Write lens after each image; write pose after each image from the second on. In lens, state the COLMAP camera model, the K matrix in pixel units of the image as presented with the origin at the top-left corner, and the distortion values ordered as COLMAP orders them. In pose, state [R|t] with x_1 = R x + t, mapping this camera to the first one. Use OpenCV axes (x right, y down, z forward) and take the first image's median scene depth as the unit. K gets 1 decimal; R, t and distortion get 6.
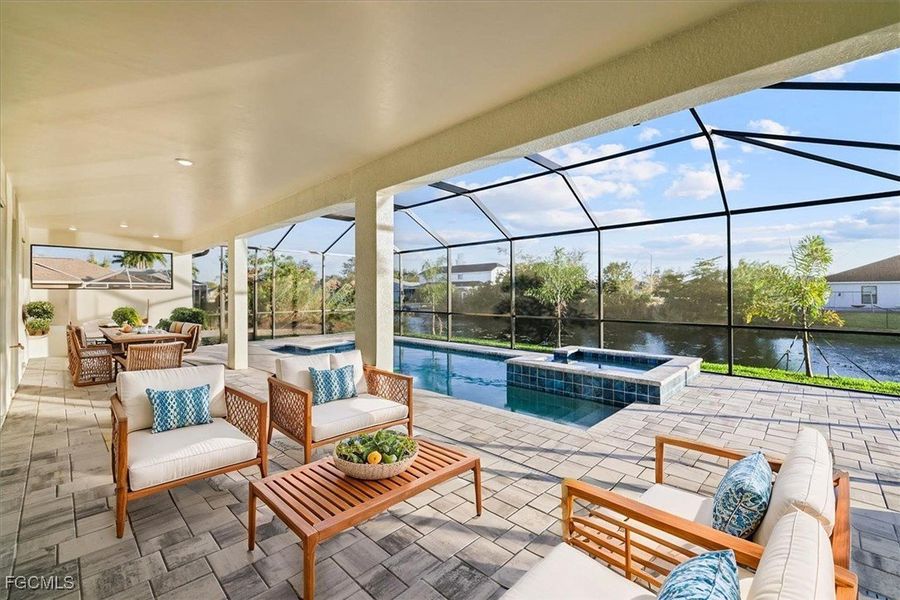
lens RADIAL K [[379.3, 0, 451.6], [0, 379.3, 295.3], [0, 0, 1]] dist [-0.000219, -0.000282]
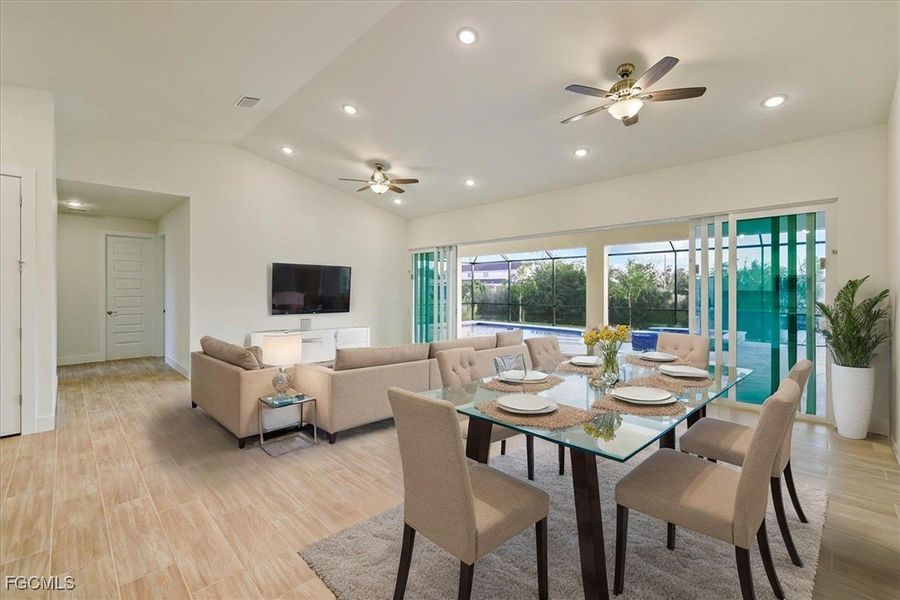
lens RADIAL K [[376.2, 0, 449.5], [0, 376.2, 295.4], [0, 0, 1]] dist [0.001340, -0.000055]
pose [[0.999878, 0.004131, -0.015068, -0.636838], [-0.003969, 0.999935, 0.010726, -0.009010], [0.015111, -0.010665, 0.999829, -0.699458]]
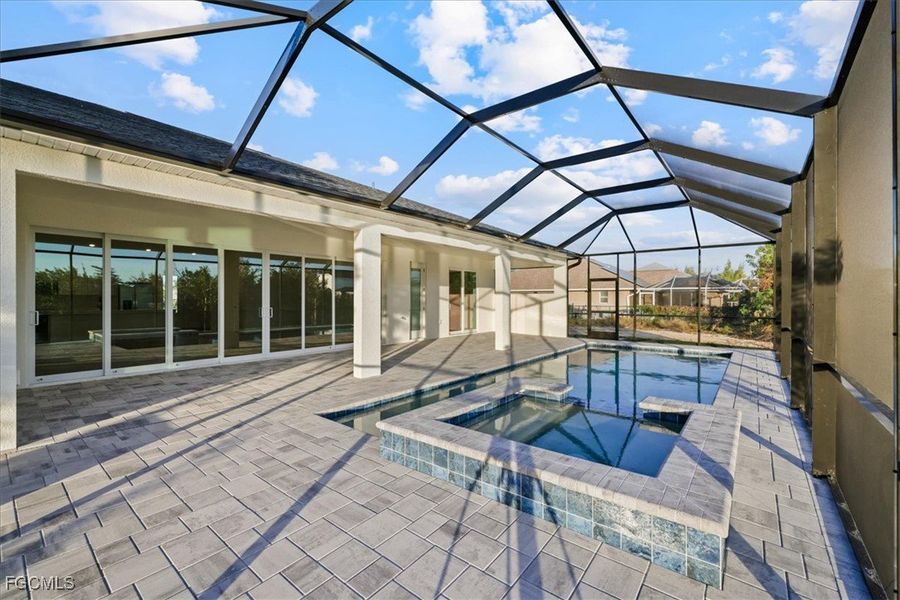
lens RADIAL K [[381.1, 0, 449.0], [0, 381.1, 298.0], [0, 0, 1]] dist [0.001027, -0.000141]
pose [[0.081041, -0.001444, -0.996710, 0.897714], [-0.003346, 0.999993, -0.001721, 0.007157], [0.996705, 0.003474, 0.081036, 0.775257]]
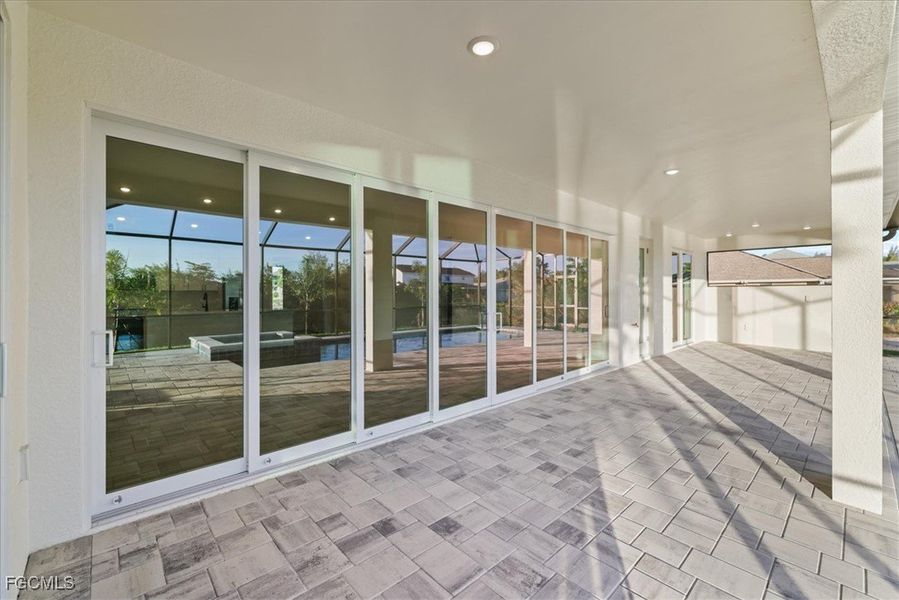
lens RADIAL K [[380.7, 0, 448.5], [0, 380.7, 298.0], [0, 0, 1]] dist [0.001027, -0.000141]
pose [[-0.063979, 0.012485, -0.997873, 0.290365], [0.000325, 0.999922, 0.012490, 0.004700], [0.997951, 0.000475, -0.063979, 0.250626]]
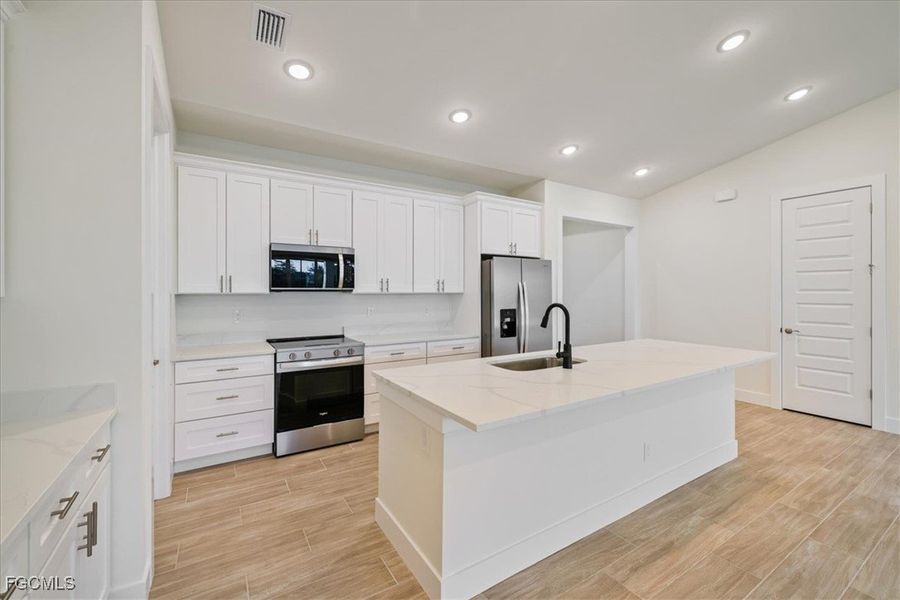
lens RADIAL K [[378.7, 0, 450.6], [0, 378.7, 289.0], [0, 0, 1]] dist [0.000643, -0.000029]
pose [[-0.247210, -0.003993, -0.968954, -0.542421], [-0.001873, 0.999992, -0.003643, -0.008755], [0.968960, 0.000914, -0.247215, -0.647174]]
